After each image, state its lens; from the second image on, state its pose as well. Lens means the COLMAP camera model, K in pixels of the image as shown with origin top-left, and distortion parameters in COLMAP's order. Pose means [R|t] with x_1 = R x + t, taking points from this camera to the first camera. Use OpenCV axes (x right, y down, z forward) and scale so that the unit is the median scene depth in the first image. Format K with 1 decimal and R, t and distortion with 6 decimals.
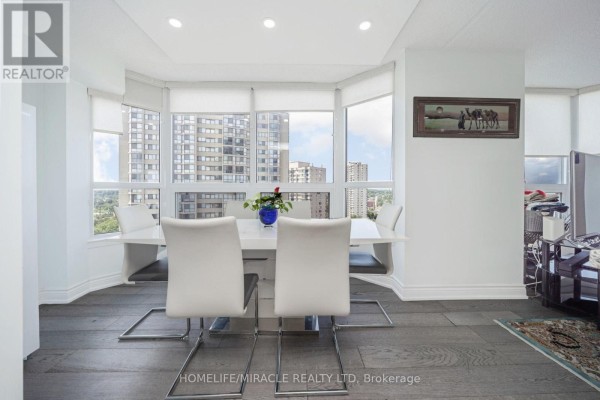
lens RADIAL K [[222.8, 0, 304.7], [0, 222.8, 191.4], [0, 0, 1]] dist [-0.015928, 0.005225]
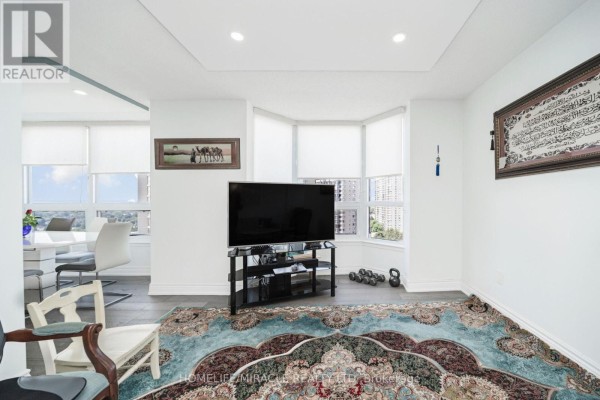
lens RADIAL K [[222.8, 0, 343.1], [0, 222.8, 206.4], [0, 0, 1]] dist [-0.015928, 0.005225]
pose [[0.999973, -0.007074, 0.001912, 1.577284], [0.007056, 0.999935, 0.009007, -0.031487], [-0.001975, -0.008994, 0.999958, -0.297189]]
